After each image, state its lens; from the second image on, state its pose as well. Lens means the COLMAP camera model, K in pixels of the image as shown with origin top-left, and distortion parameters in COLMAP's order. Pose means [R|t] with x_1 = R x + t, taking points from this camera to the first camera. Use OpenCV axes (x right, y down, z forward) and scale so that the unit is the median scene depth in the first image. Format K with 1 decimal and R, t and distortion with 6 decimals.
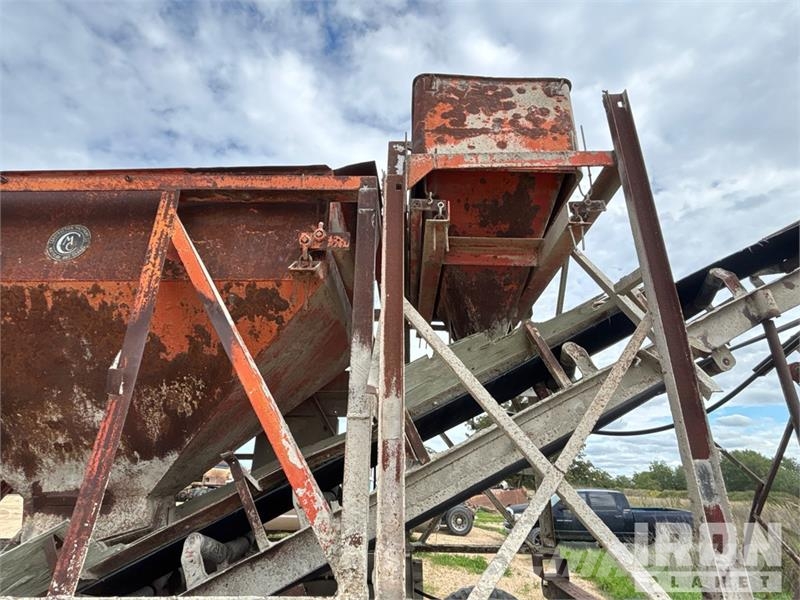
lens RADIAL K [[414.9, 0, 401.0], [0, 414.9, 297.1], [0, 0, 1]] dist [-0.005339, 0.000889]
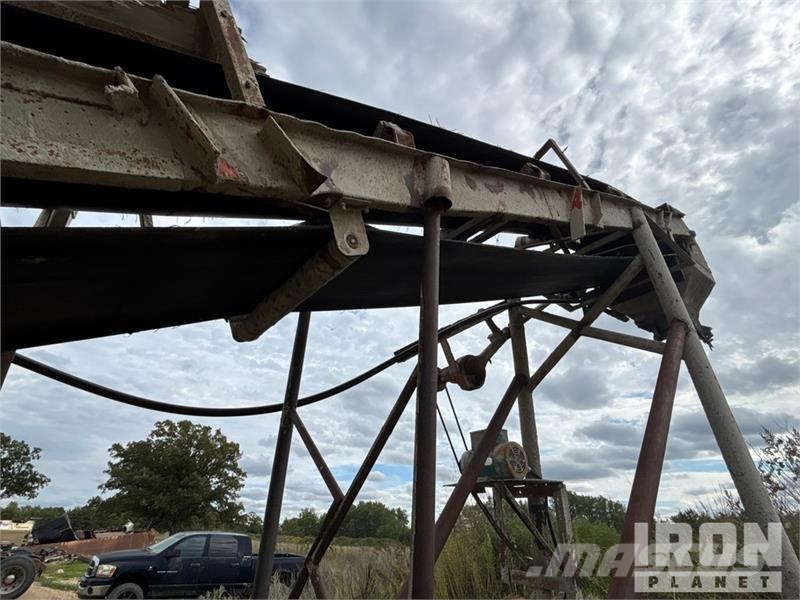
lens RADIAL K [[414.9, 0, 392.5], [0, 414.9, 297.1], [0, 0, 1]] dist [-0.005339, 0.000889]
pose [[0.763618, 0.326948, 0.556771, 0.562172], [-0.277471, 0.944800, -0.174251, 0.295099], [-0.583008, -0.021427, 0.812184, 0.566555]]
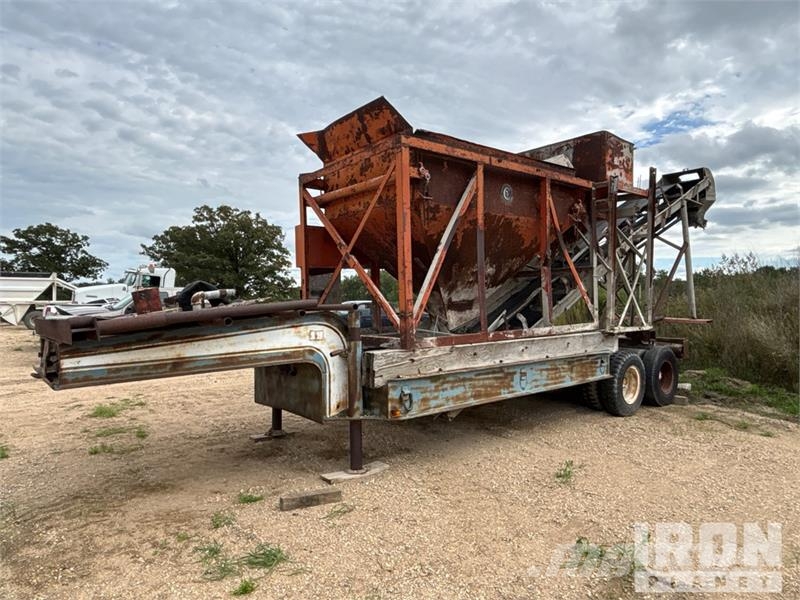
lens RADIAL K [[503.7, 0, 401.9], [0, 503.7, 302.1], [0, 0, 1]] dist [0.042587, -0.005138]
pose [[0.752761, -0.020837, 0.657964, -2.692947], [-0.254899, 0.912302, 0.320516, -0.291467], [-0.606940, -0.408987, 0.681435, -0.615052]]
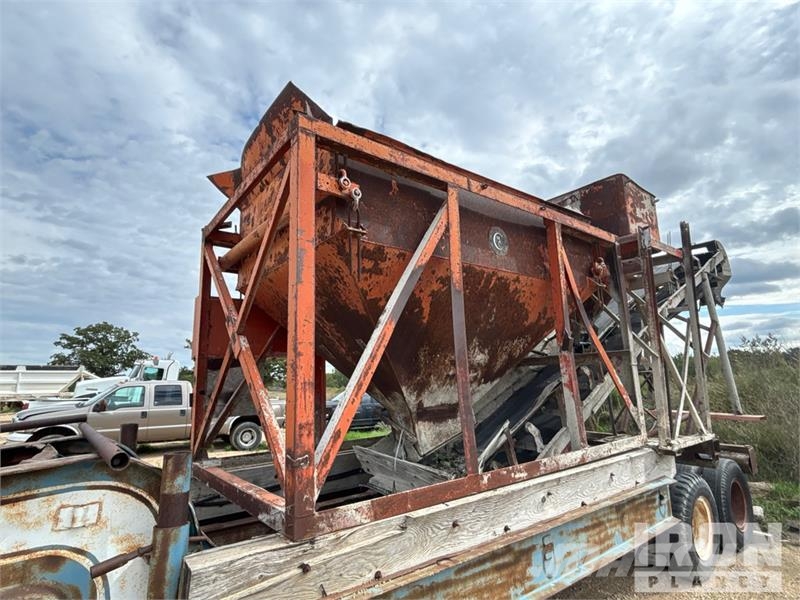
lens RADIAL K [[422.5, 0, 400.6], [0, 422.5, 298.6], [0, 0, 1]] dist [0.008349, -0.002548]
pose [[0.773385, 0.097130, 0.626452, -1.785719], [-0.233035, 0.962563, 0.138448, -0.058296], [-0.589552, -0.253059, 0.767066, 0.041873]]
